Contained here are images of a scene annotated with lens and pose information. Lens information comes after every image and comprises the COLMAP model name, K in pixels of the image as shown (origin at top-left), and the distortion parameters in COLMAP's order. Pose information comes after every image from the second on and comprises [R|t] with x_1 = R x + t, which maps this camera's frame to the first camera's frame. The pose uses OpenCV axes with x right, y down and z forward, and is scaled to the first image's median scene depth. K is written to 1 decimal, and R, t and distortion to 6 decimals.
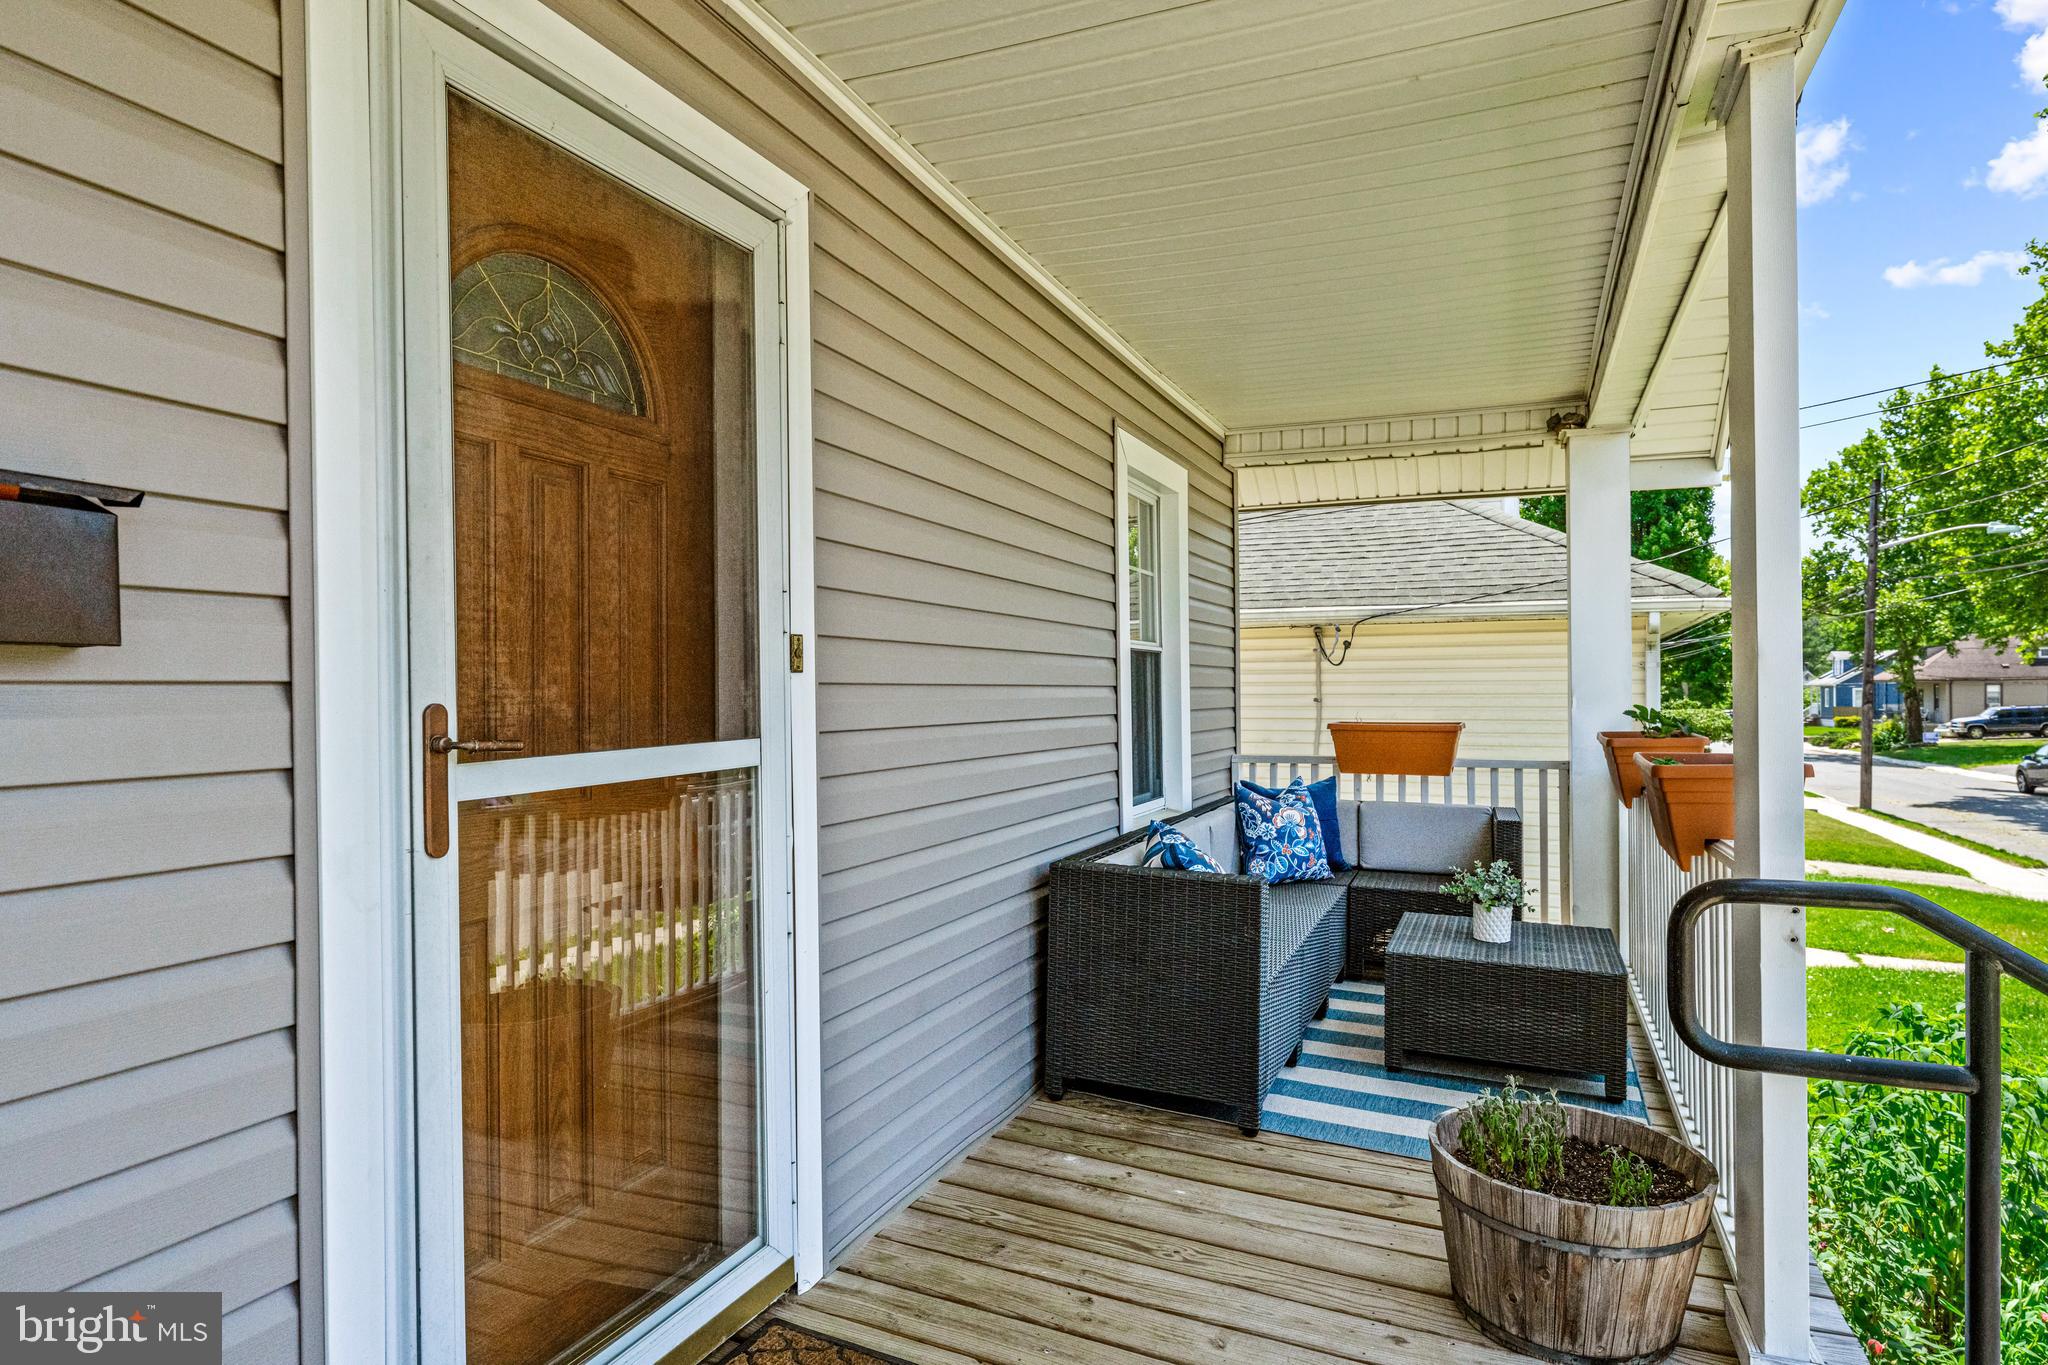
lens RADIAL K [[1077.2, 0, 1024.0], [0, 1077.2, 682.5], [0, 0, 1]] dist [-0.001560, -0.000274]
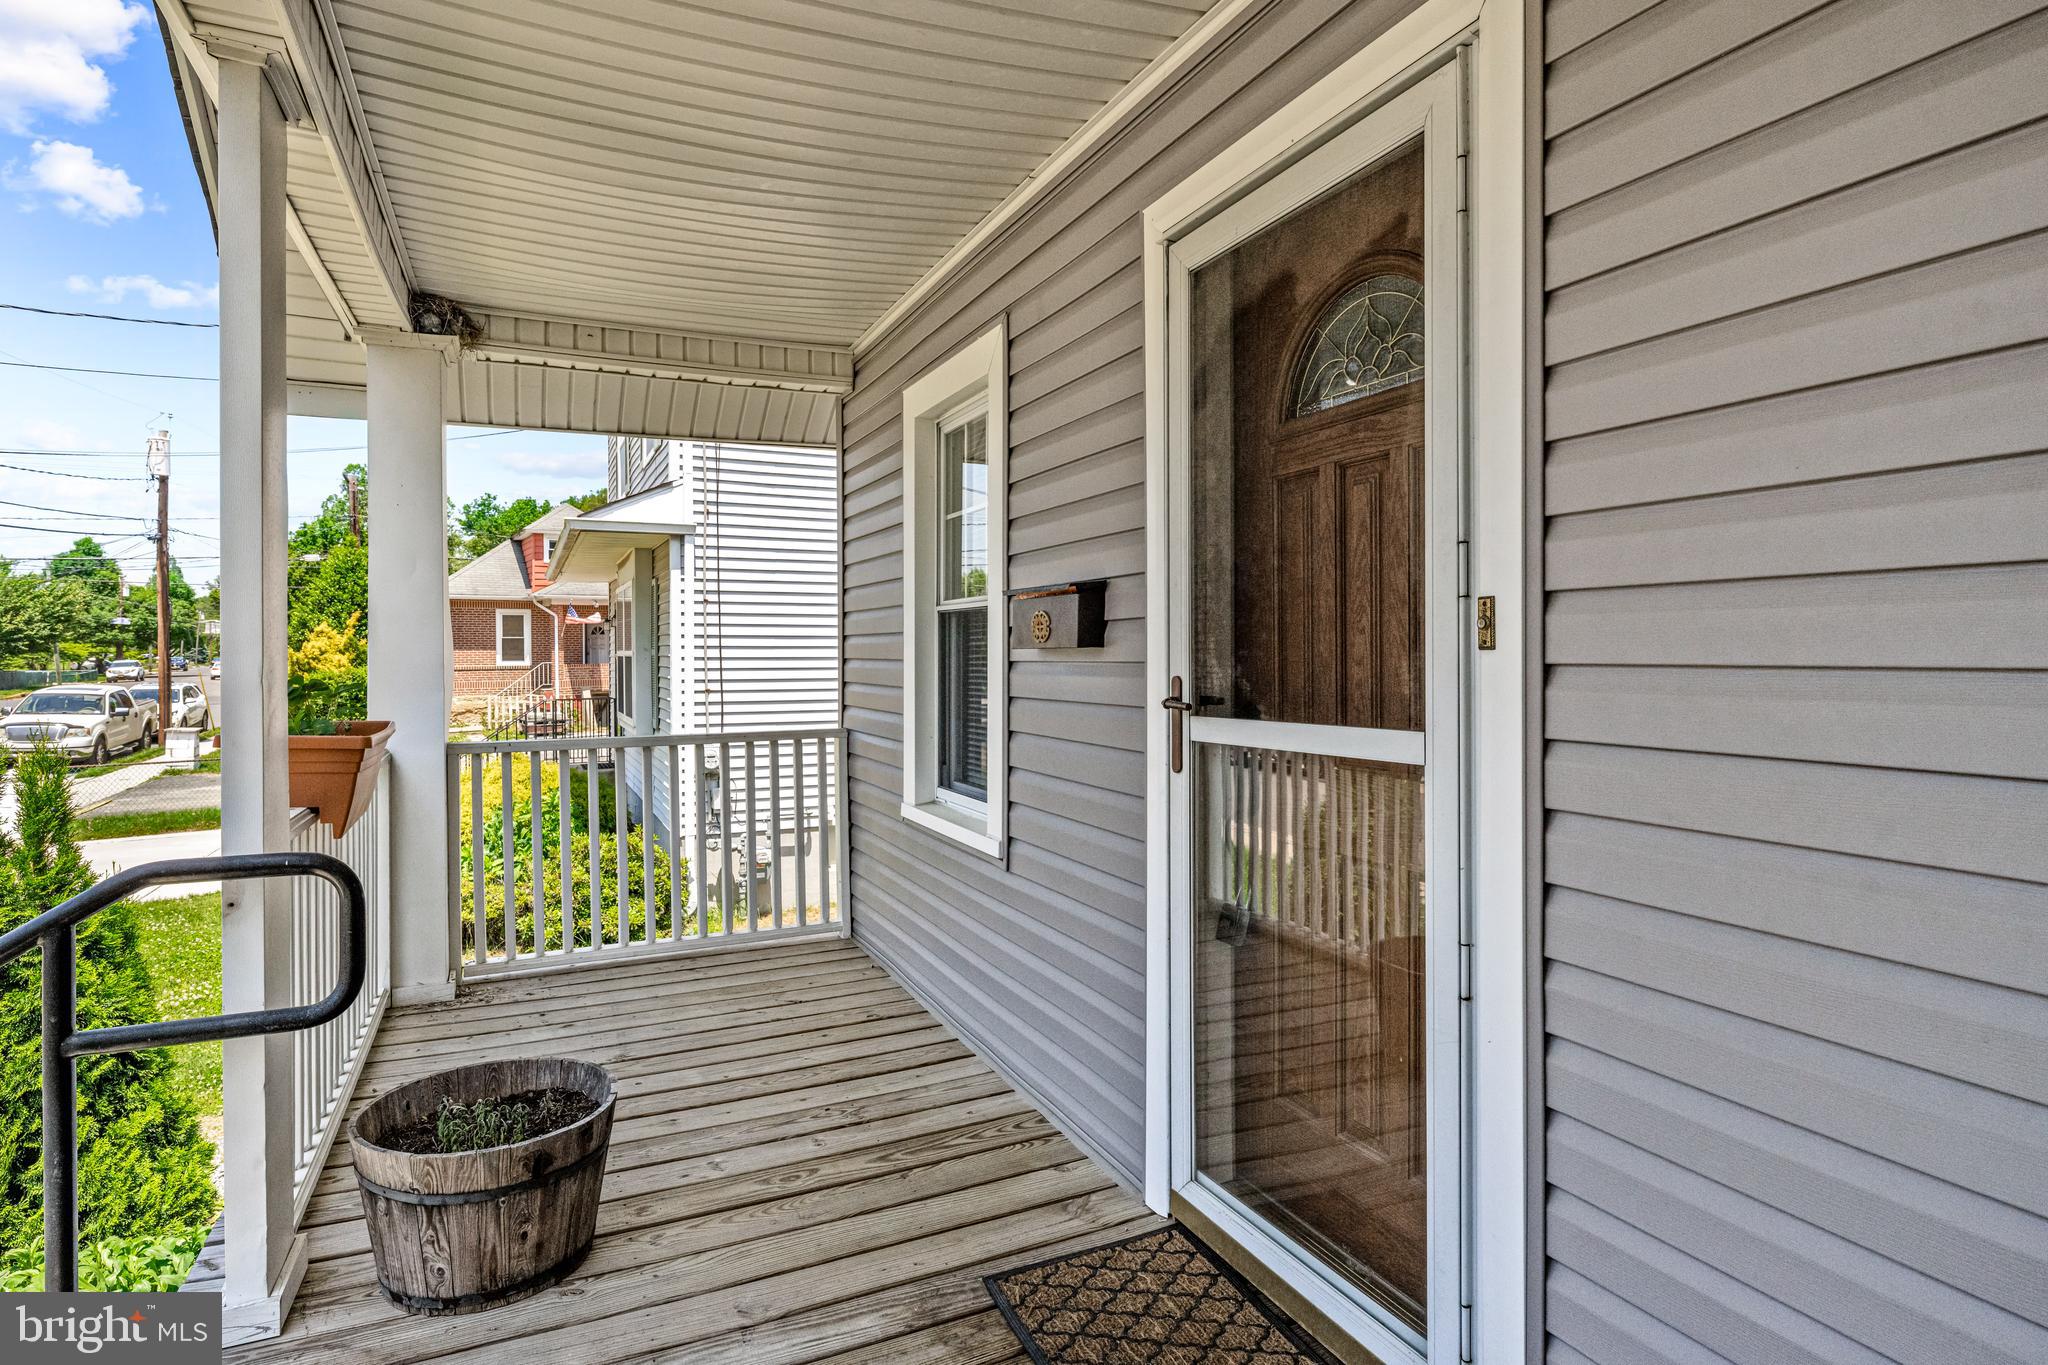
lens RADIAL K [[1077.2, 0, 1024.0], [0, 1077.2, 682.5], [0, 0, 1]] dist [-0.001560, -0.000274]
pose [[-0.649590, 0.021692, -0.759975, 0.598623], [0.006758, 0.999718, 0.022759, -0.006539], [0.760254, 0.009648, -0.649554, 1.372469]]
